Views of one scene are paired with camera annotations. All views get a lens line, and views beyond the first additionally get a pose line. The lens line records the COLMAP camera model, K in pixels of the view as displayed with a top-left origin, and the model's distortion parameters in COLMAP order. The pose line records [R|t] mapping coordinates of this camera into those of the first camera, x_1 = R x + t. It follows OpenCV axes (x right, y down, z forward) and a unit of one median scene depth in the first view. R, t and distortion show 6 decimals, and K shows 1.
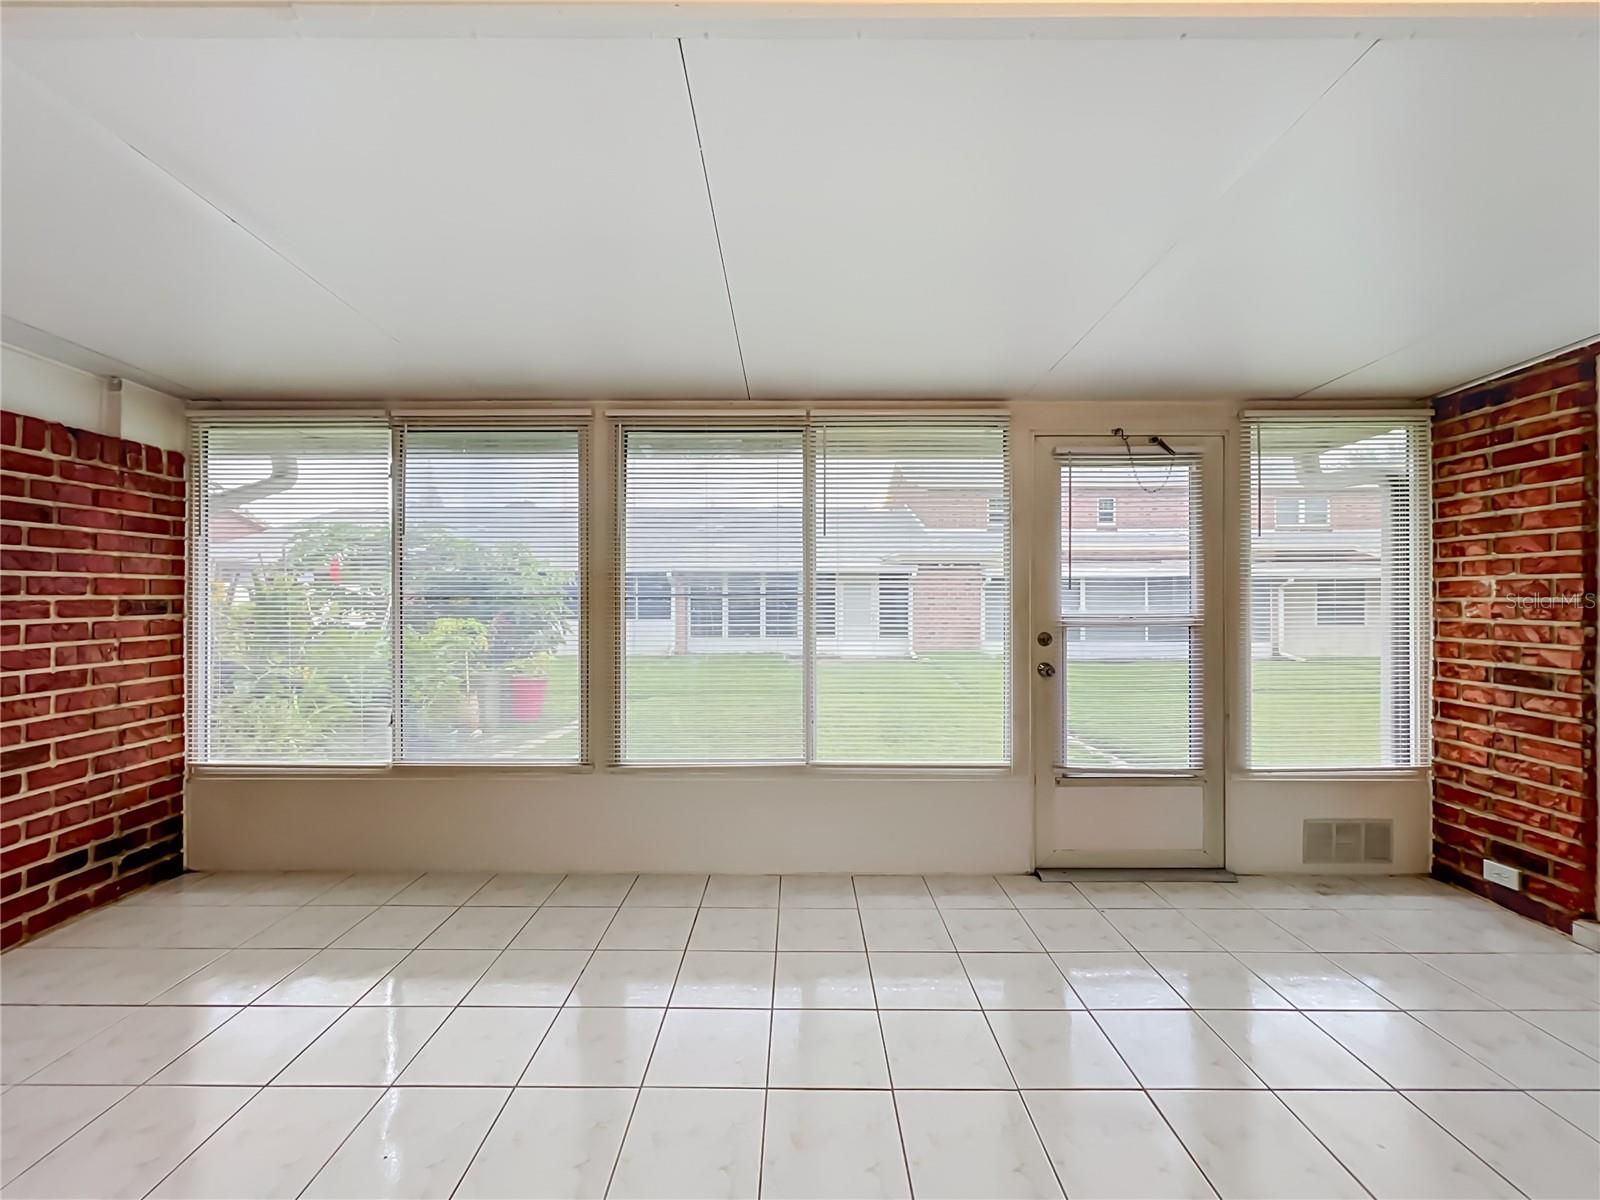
lens RADIAL K [[640.3, 0, 796.4], [0, 640.3, 596.6], [0, 0, 1]] dist [0.000713, -0.000383]
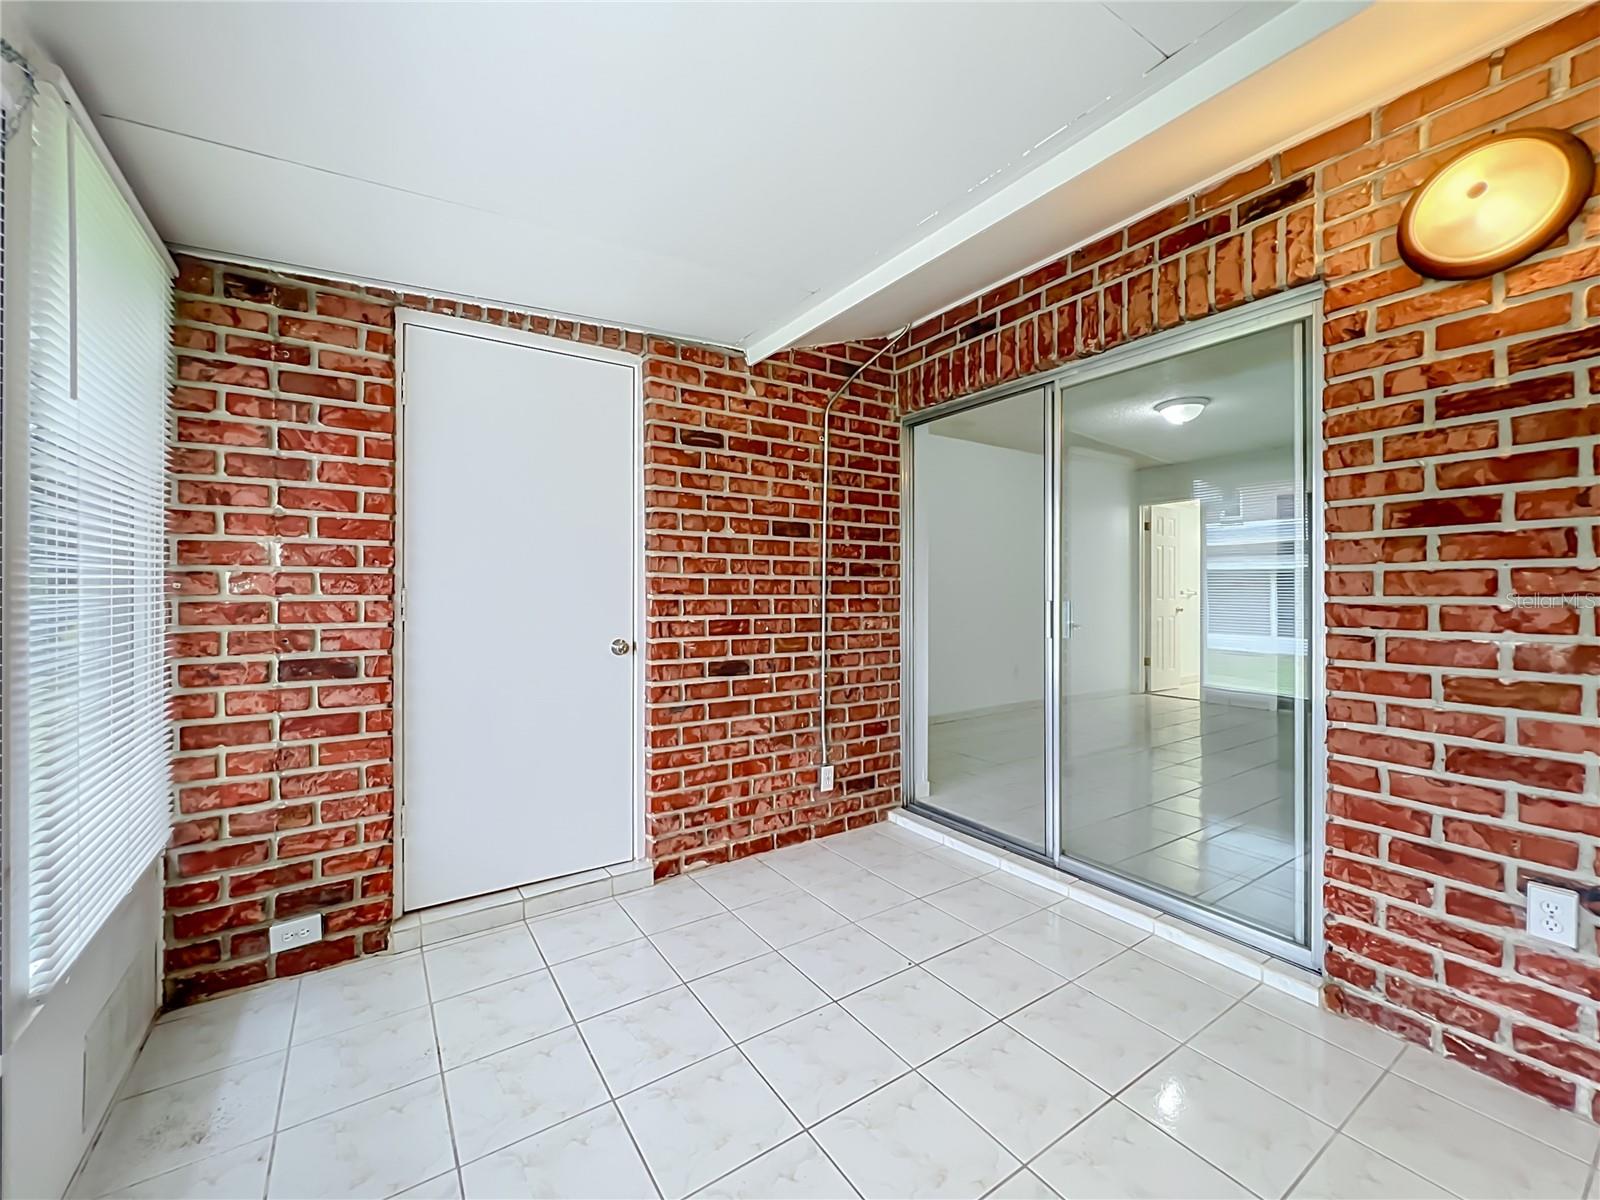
lens RADIAL K [[640.3, 0, 800.2], [0, 640.3, 591.8], [0, 0, 1]] dist [0.000713, -0.000383]
pose [[-0.549932, 0.003403, 0.835203, 0.136130], [0.003289, 0.999993, -0.001908, 0.033332], [-0.835203, 0.001698, -0.549939, 0.880147]]
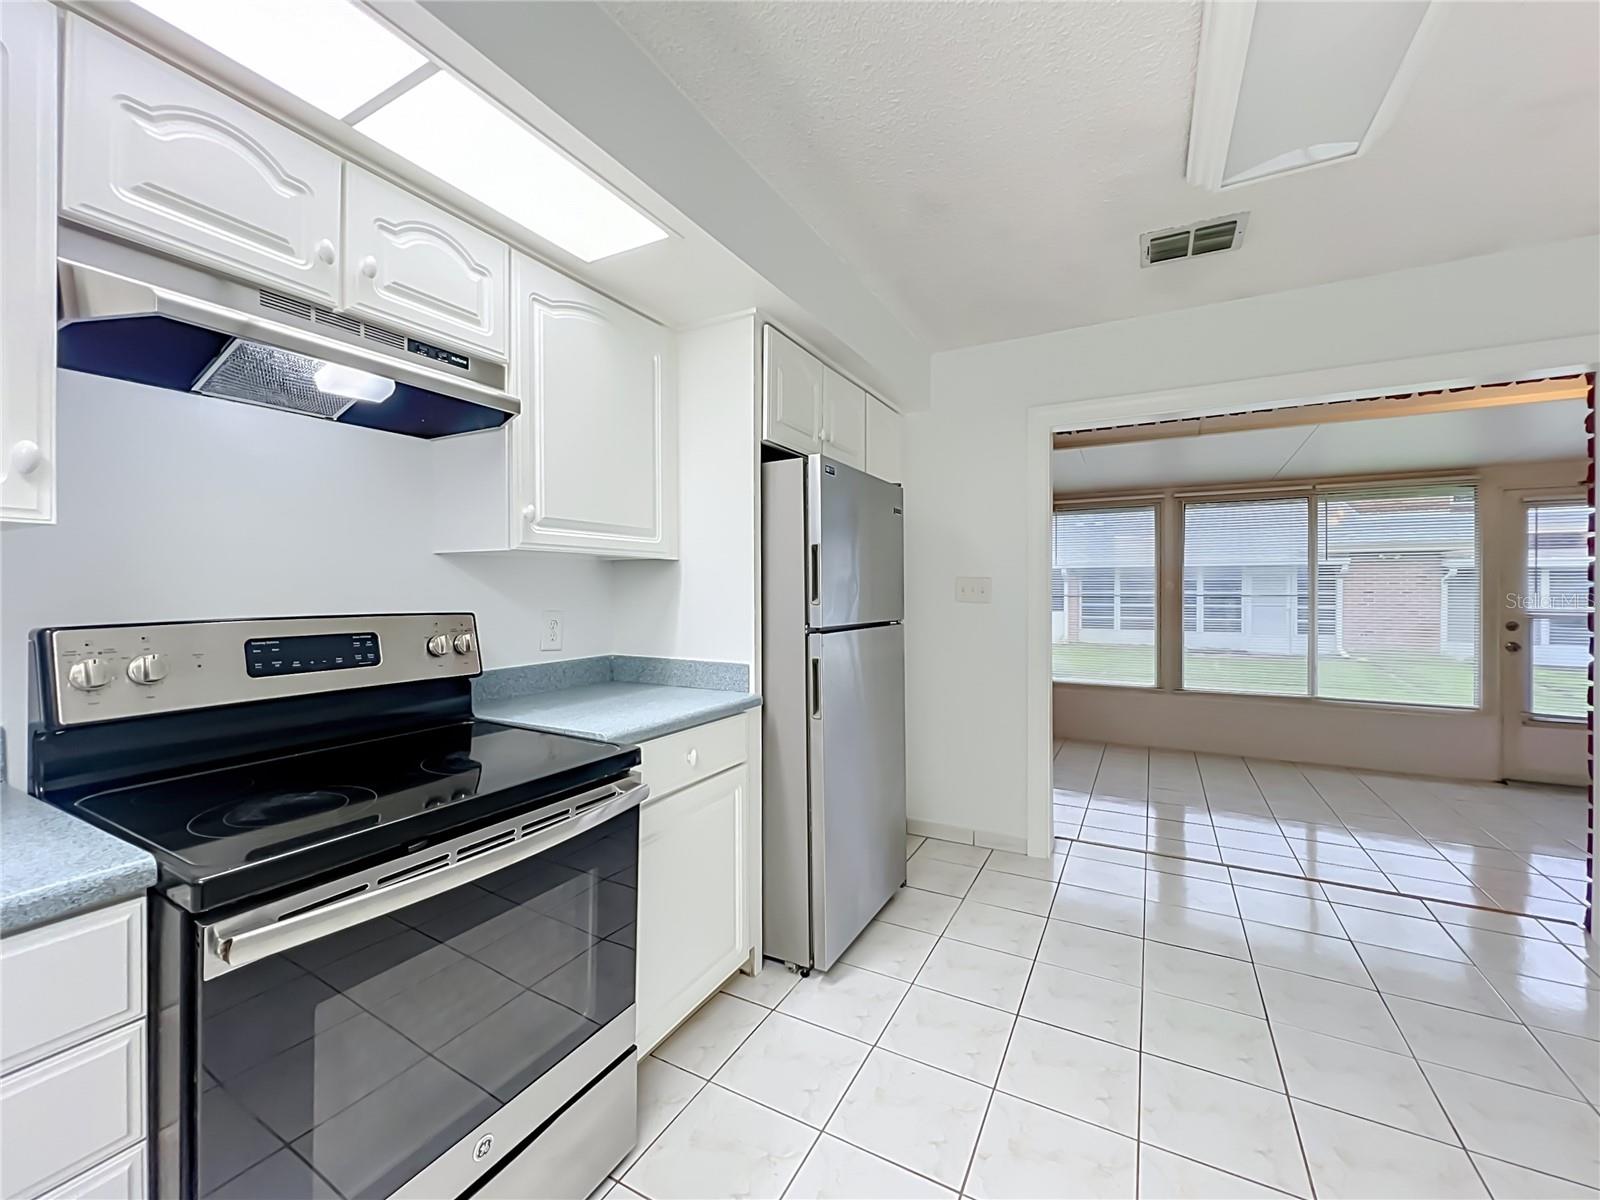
lens RADIAL K [[640.3, 0, 807.4], [0, 640.3, 592.9], [0, 0, 1]] dist [0.000713, -0.000383]
pose [[0.880076, 0.001978, -0.474829, -0.360391], [0.001020, 0.999981, 0.006055, -0.022236], [0.474832, -0.005813, 0.880057, -1.129476]]
